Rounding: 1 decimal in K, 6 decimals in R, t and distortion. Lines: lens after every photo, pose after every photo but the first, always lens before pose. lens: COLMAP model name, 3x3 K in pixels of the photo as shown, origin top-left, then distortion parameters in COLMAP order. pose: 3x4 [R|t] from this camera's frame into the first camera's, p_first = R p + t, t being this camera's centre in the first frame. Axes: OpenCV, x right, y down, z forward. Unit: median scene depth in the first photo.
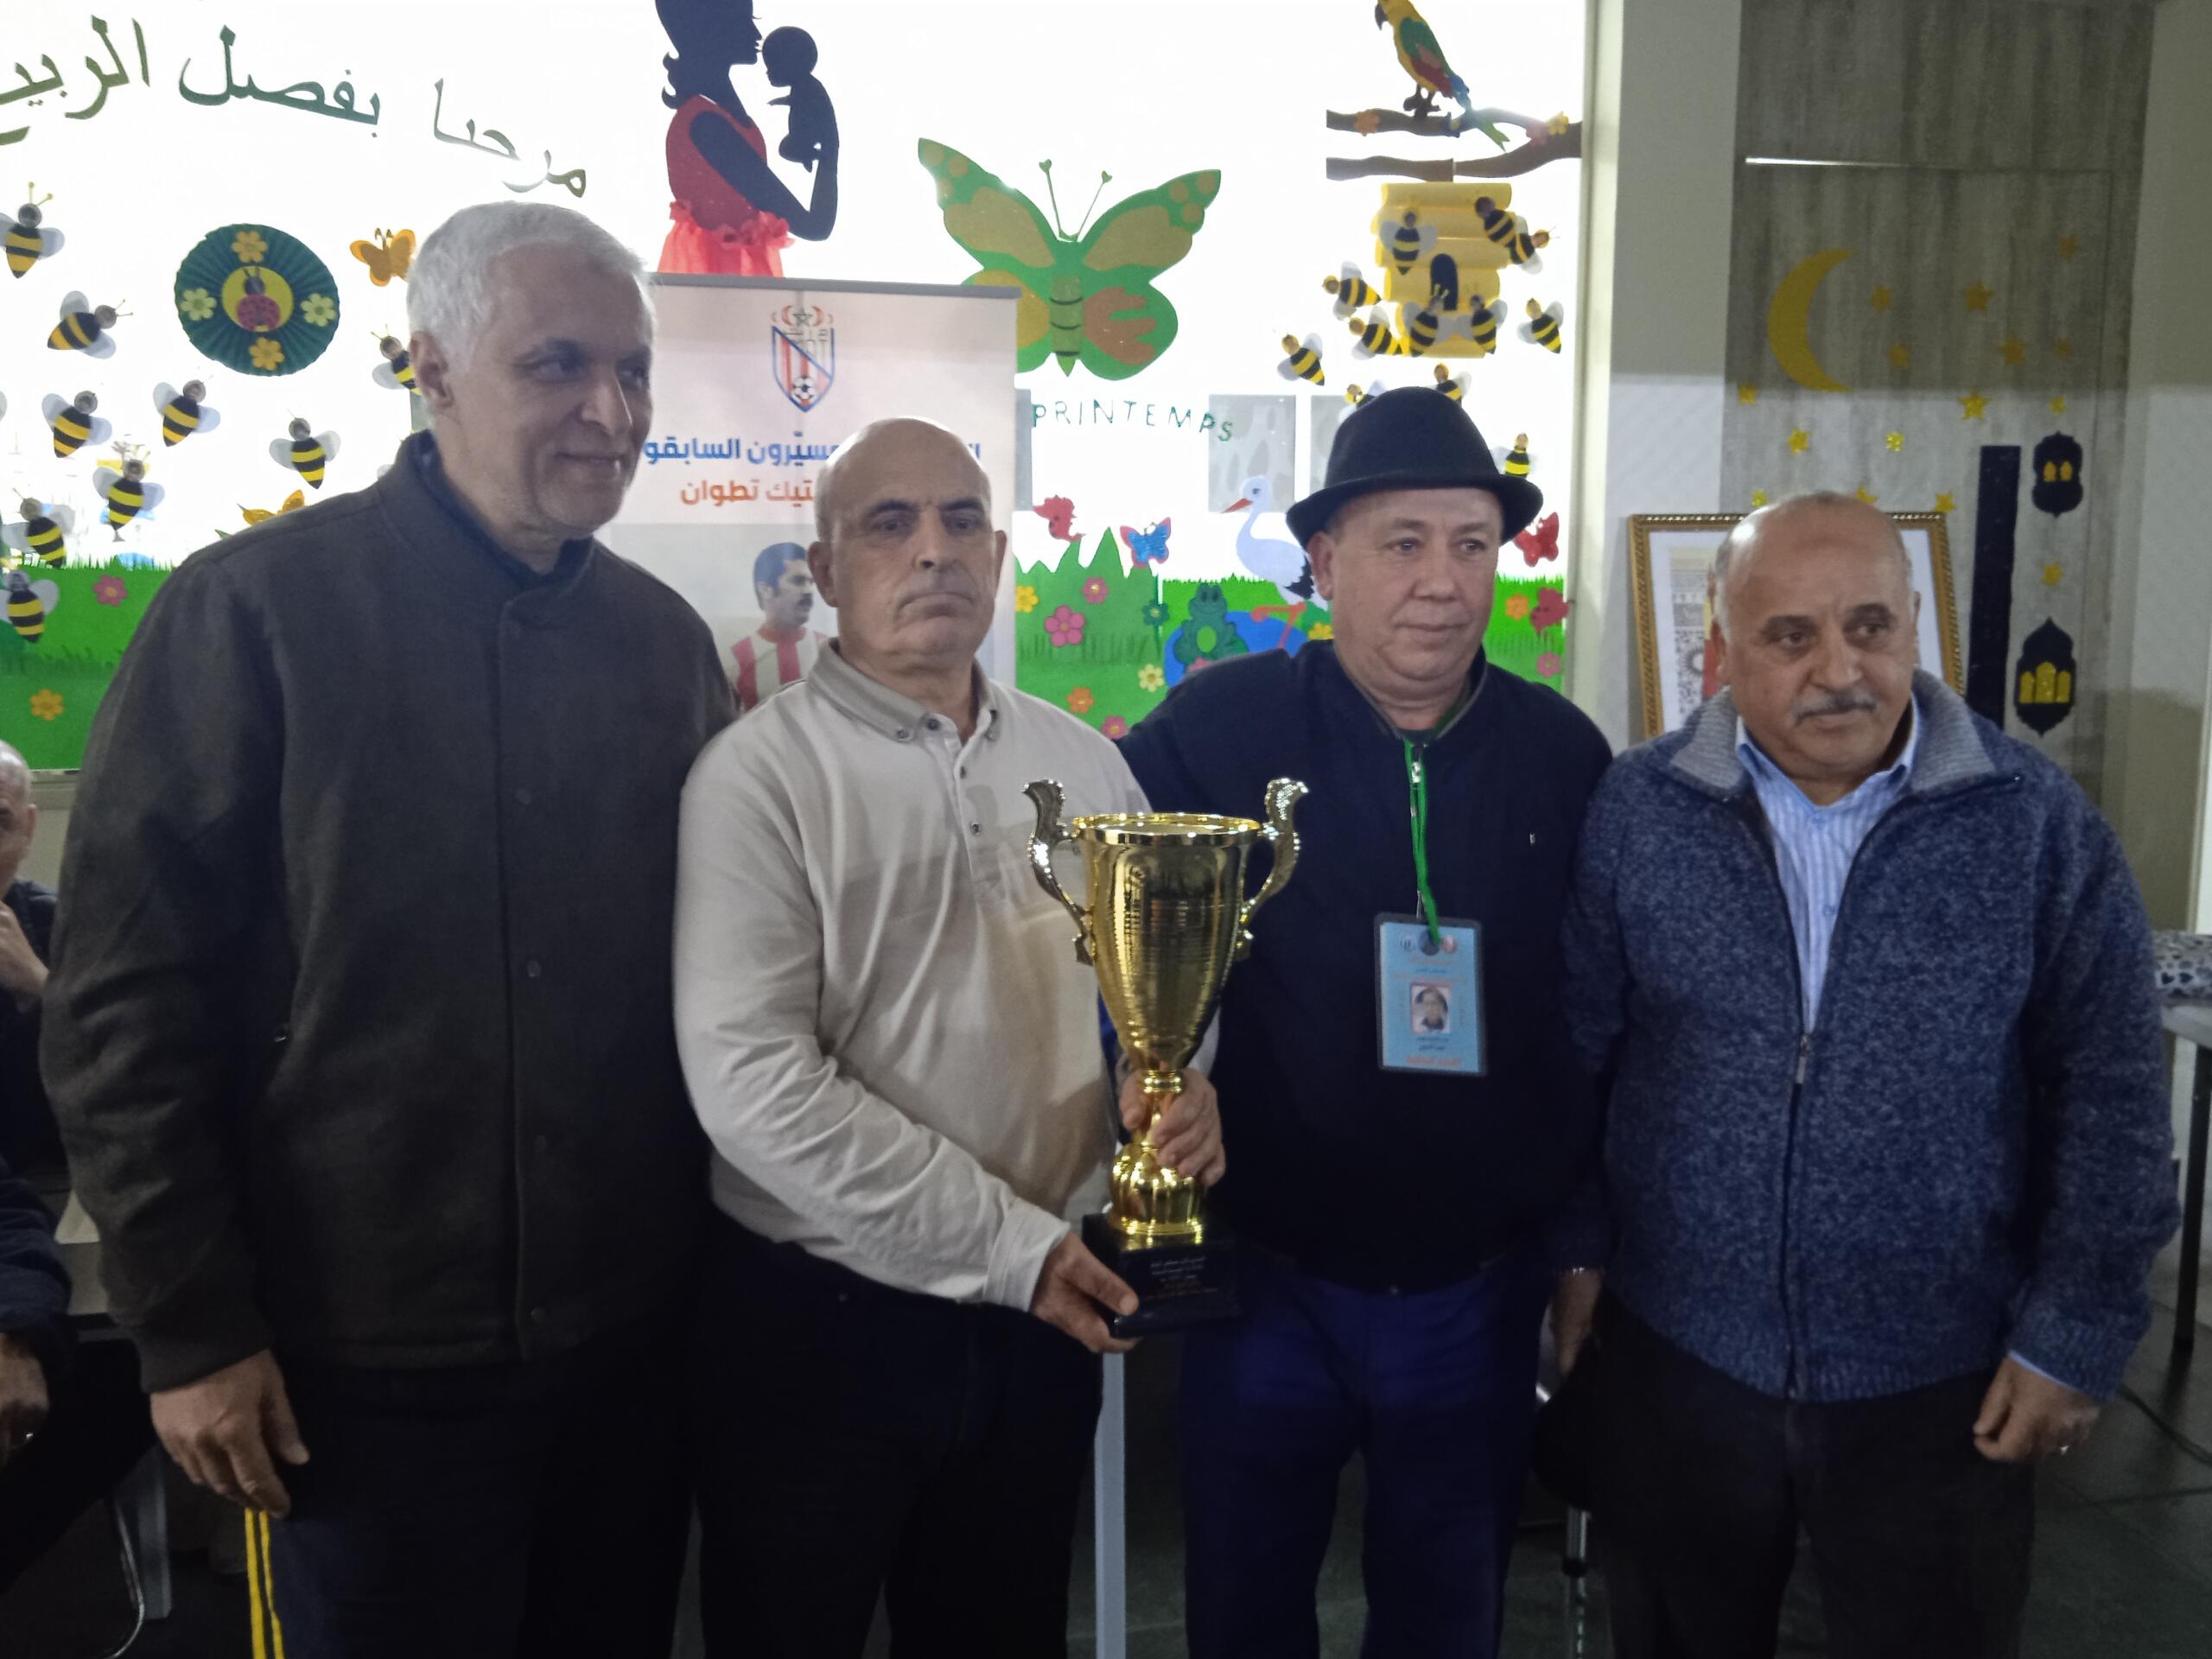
lens RADIAL K [[1822.8, 0, 1105.0], [0, 1822.8, 828.9], [0, 0, 1]] dist [0.034949, -0.033253]
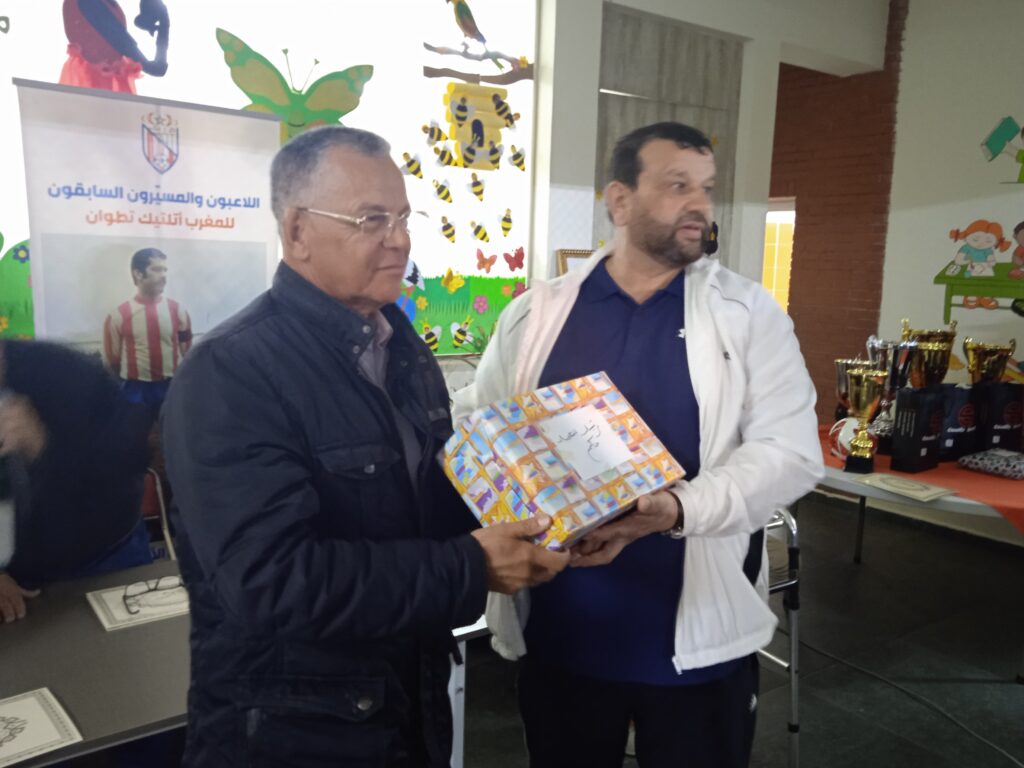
lens RADIAL K [[843.8, 0, 502.2], [0, 843.8, 380.3], [0, 0, 1]] dist [0.034949, -0.033253]
pose [[0.925046, -0.021249, 0.379261, -0.157506], [0.020001, 0.999774, 0.007231, -0.026187], [-0.379329, 0.000897, 0.925262, 0.106974]]
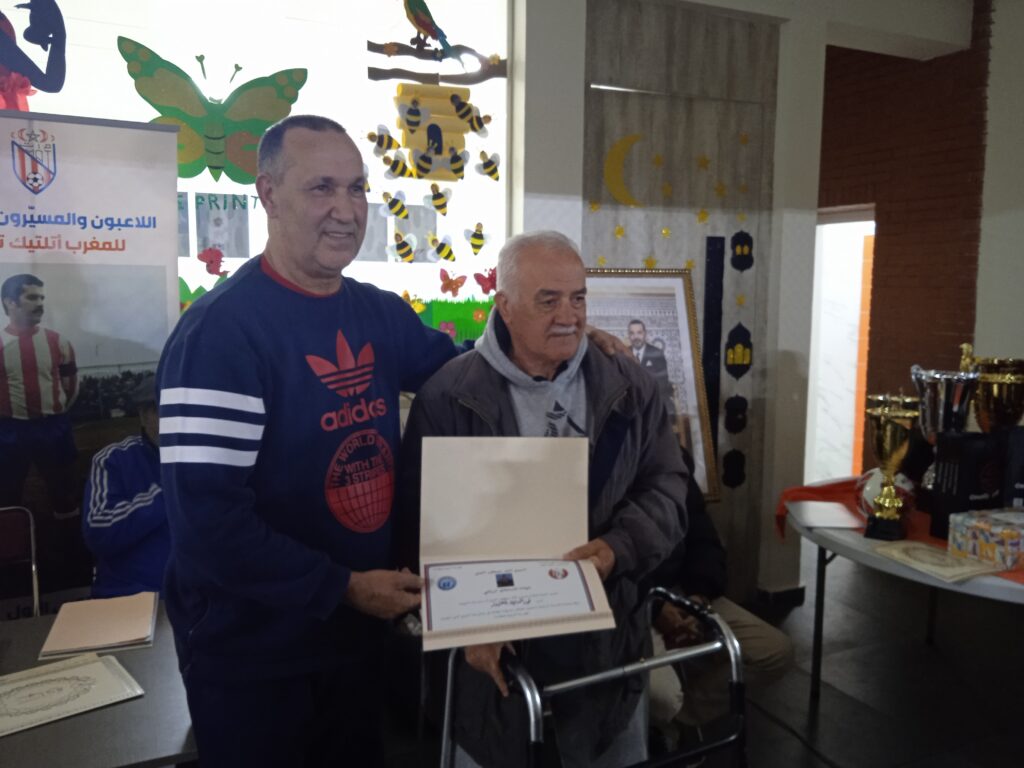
lens RADIAL K [[843.8, 0, 506.7], [0, 843.8, 380.4], [0, 0, 1]] dist [0.034949, -0.033253]
pose [[0.977660, -0.009542, 0.209974, 0.075511], [0.015693, 0.999495, -0.027648, -0.032335], [-0.209604, 0.030325, 0.977316, 0.162886]]
